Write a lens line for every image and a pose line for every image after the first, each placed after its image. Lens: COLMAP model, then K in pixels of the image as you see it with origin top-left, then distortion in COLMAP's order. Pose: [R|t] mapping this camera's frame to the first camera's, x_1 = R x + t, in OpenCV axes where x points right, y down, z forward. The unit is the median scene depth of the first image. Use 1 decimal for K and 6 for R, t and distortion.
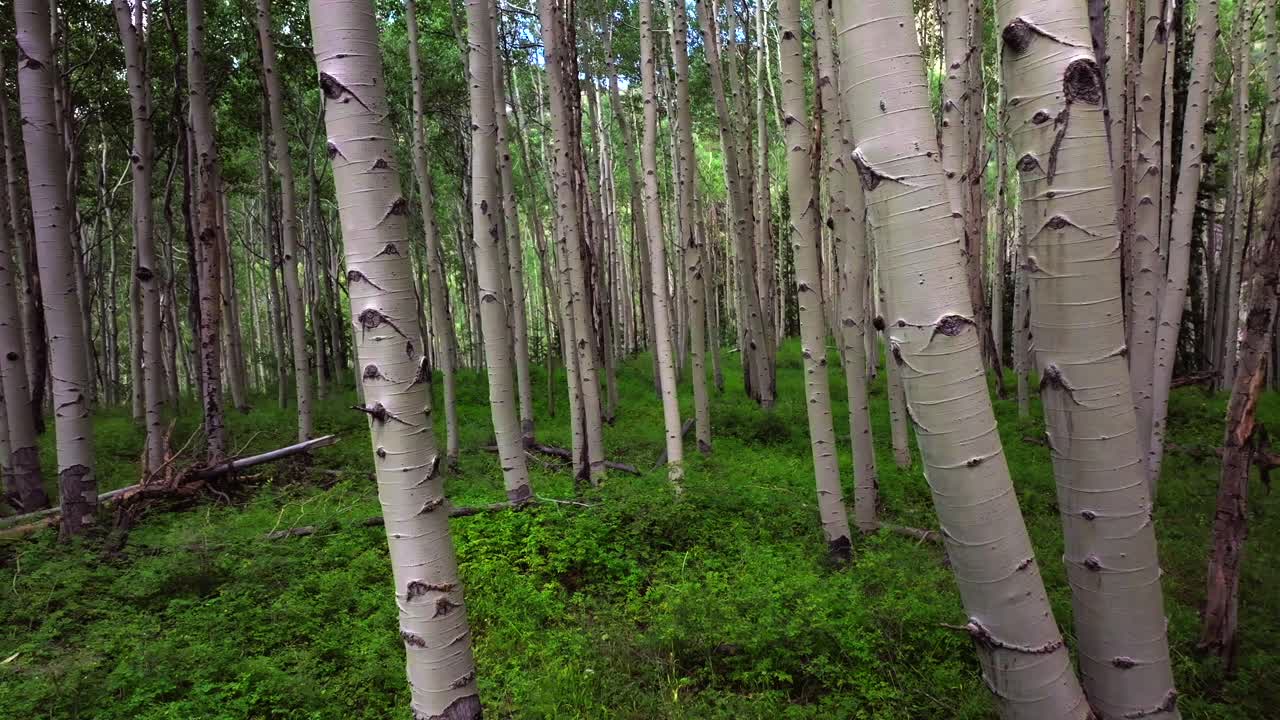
lens RADIAL K [[912.1, 0, 640.3], [0, 912.1, 364.6], [0, 0, 1]] dist [0.006111, 0.005373]
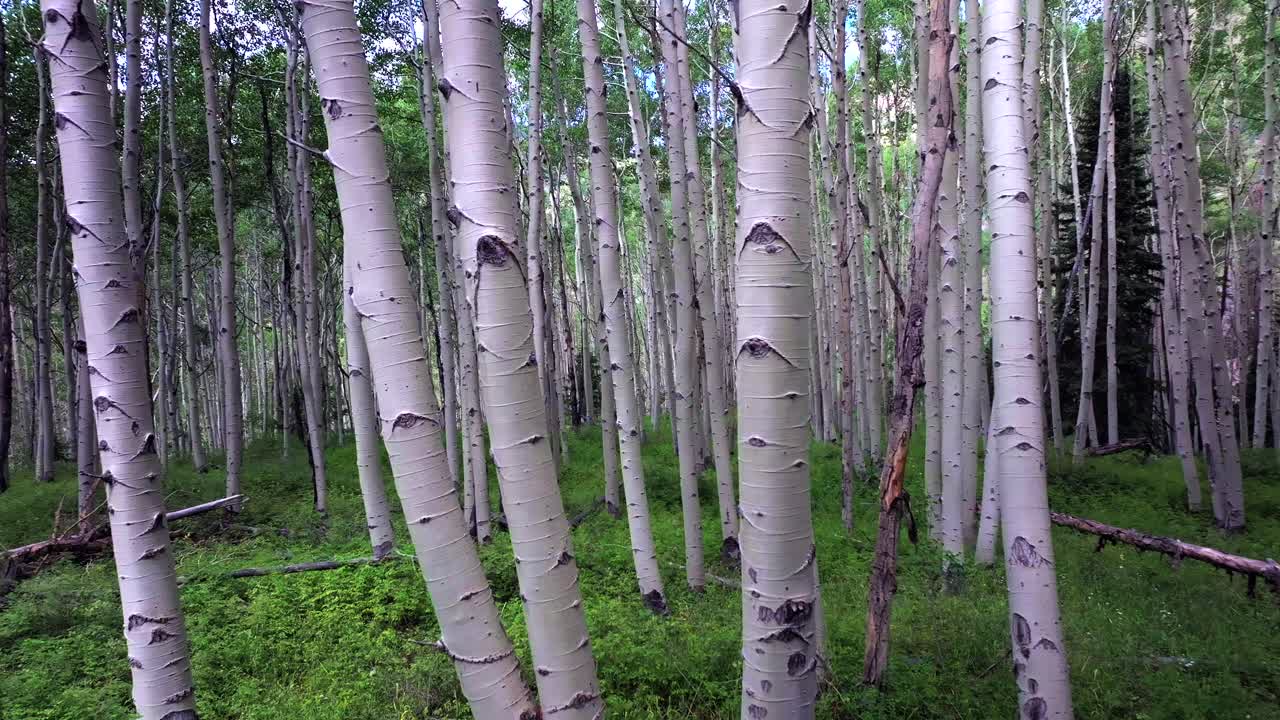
lens RADIAL K [[912.1, 0, 641.3], [0, 912.1, 361.4], [0, 0, 1]] dist [0.006111, 0.005373]
pose [[0.999654, 0.004987, -0.025838, 0.458980], [-0.006770, 0.997567, -0.069392, -0.024051], [0.025429, 0.069542, 0.997255, -0.241779]]
